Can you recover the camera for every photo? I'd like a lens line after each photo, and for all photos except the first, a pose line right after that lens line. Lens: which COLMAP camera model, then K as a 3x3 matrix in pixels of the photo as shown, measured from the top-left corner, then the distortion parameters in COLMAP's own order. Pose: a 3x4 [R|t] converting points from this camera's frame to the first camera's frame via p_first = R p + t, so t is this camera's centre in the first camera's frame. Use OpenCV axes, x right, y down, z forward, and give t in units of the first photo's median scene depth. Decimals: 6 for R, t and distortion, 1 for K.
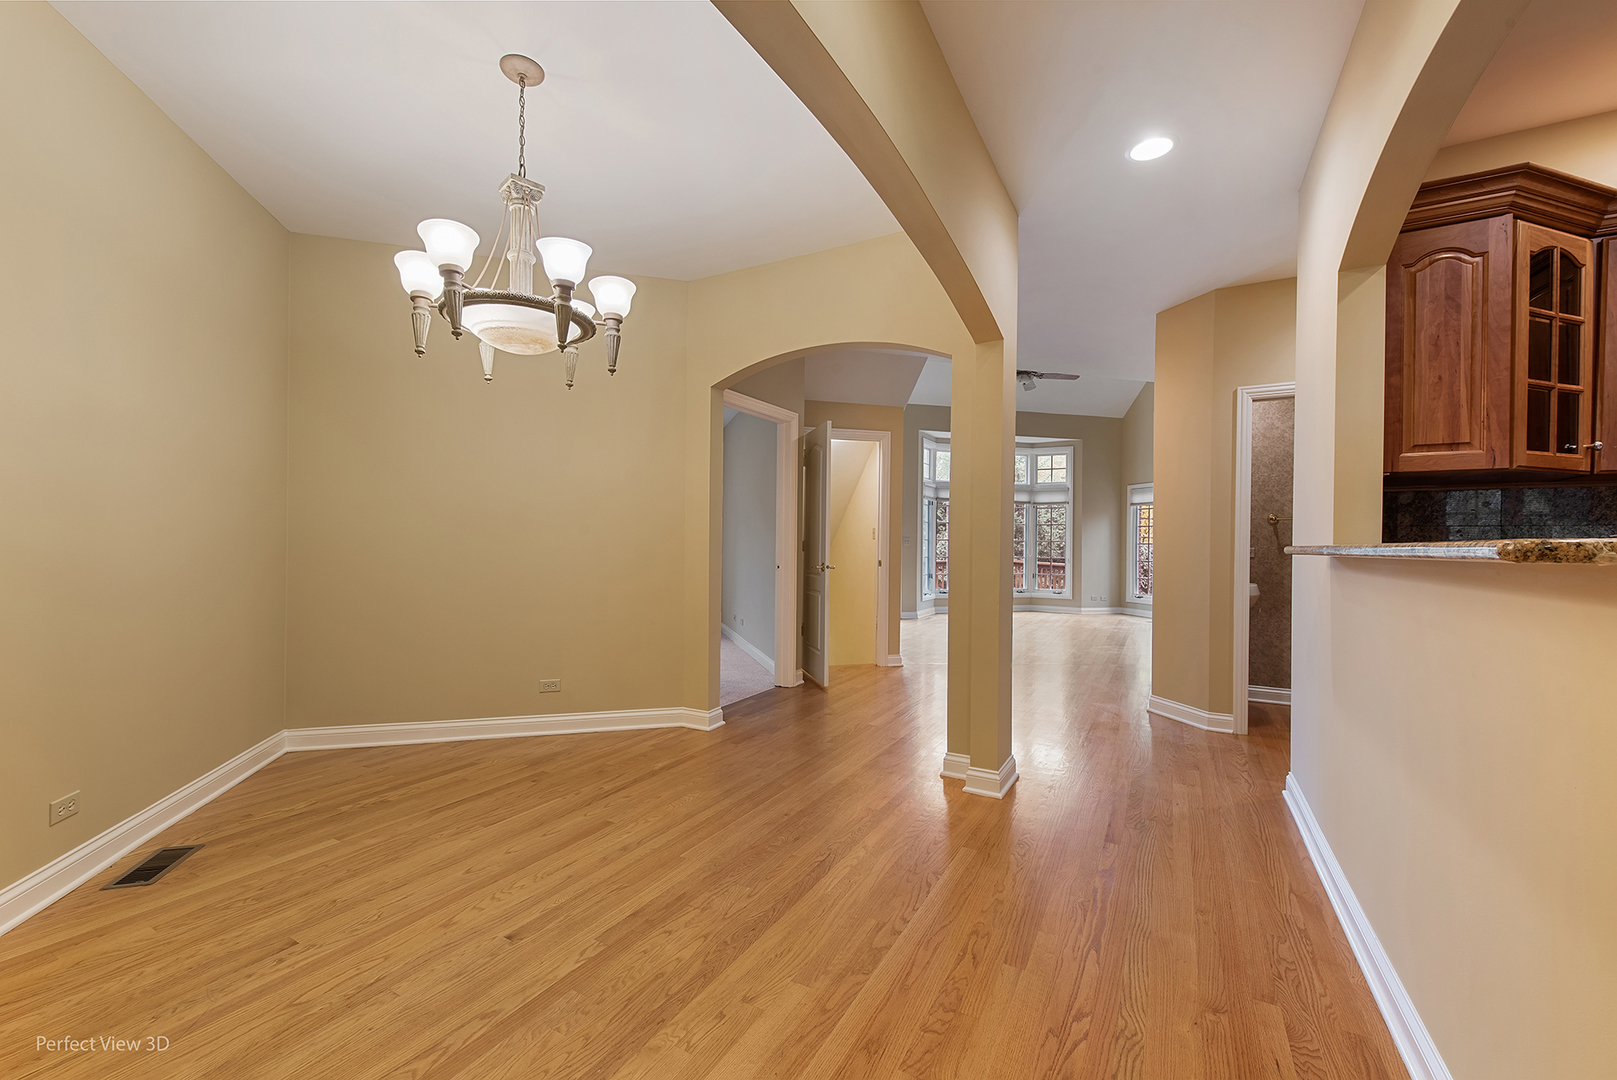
lens RADIAL K [[677.3, 0, 809.6], [0, 677.3, 548.2], [0, 0, 1]] dist [0.015509, 0.000151]
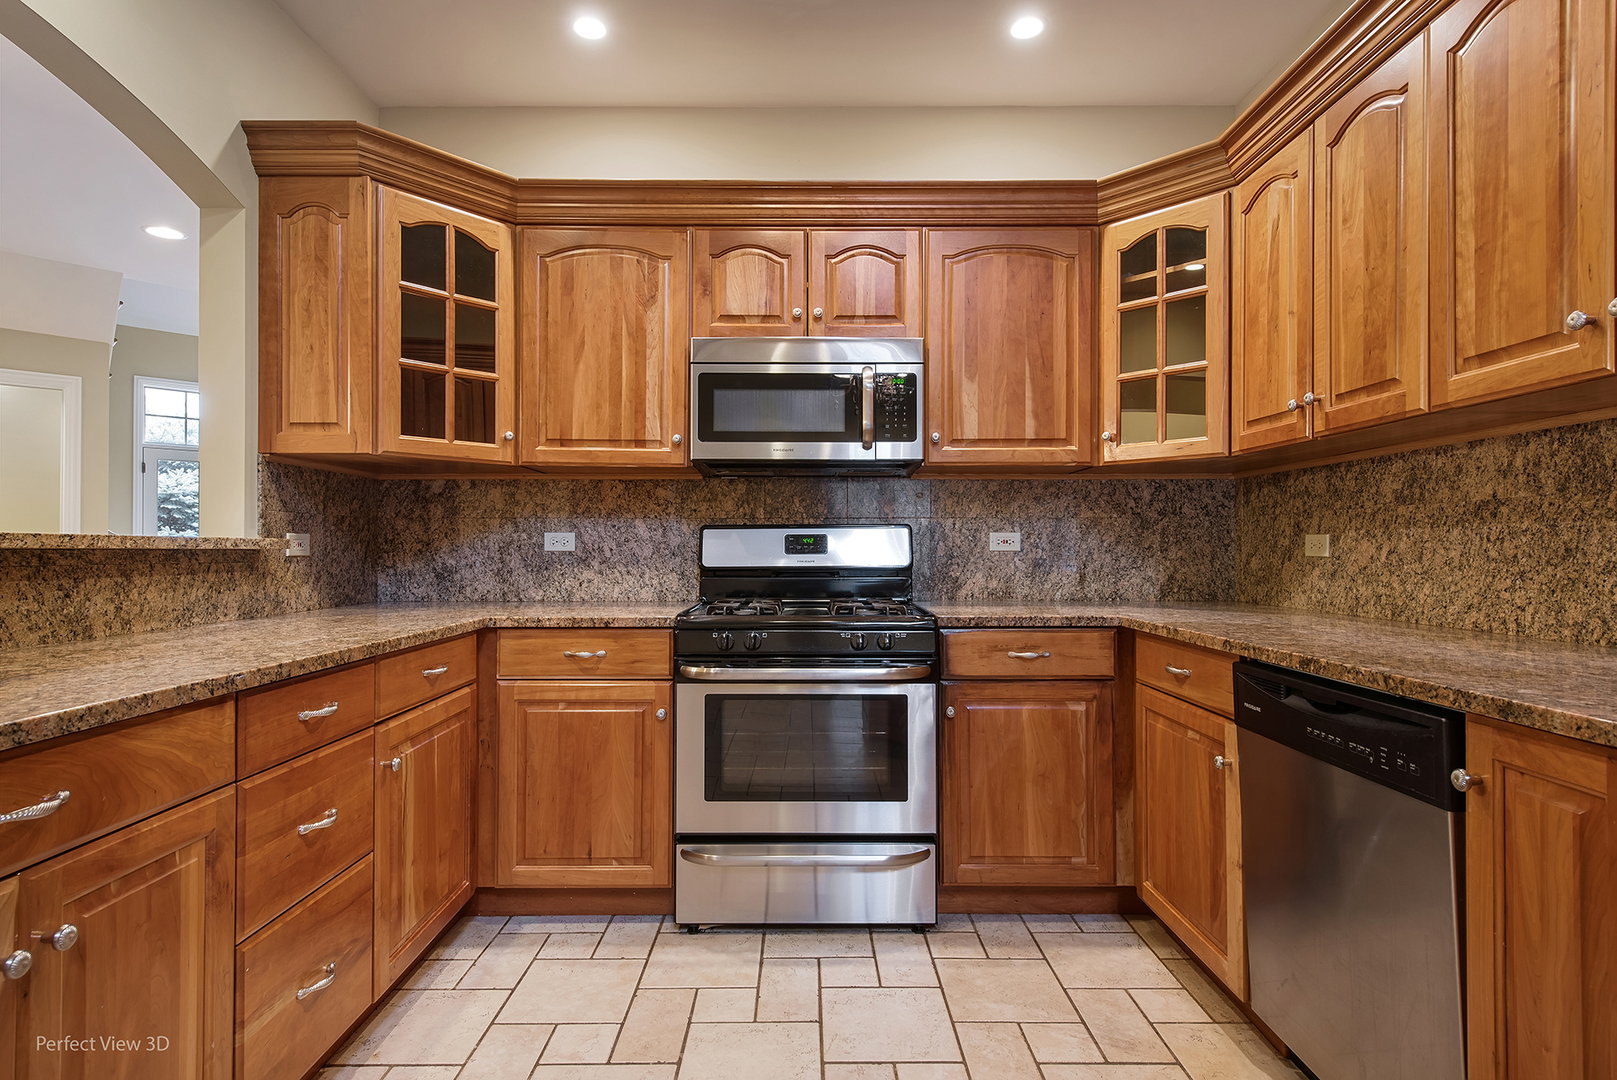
lens RADIAL K [[835.0, 0, 804.6], [0, 835.0, 542.1], [0, 0, 1]] dist [0.011336, -0.001702]
pose [[0.874721, -0.008162, 0.484558, 0.946253], [0.011506, 0.999926, -0.003928, 0.011444], [-0.484490, 0.009011, 0.874751, -0.240269]]
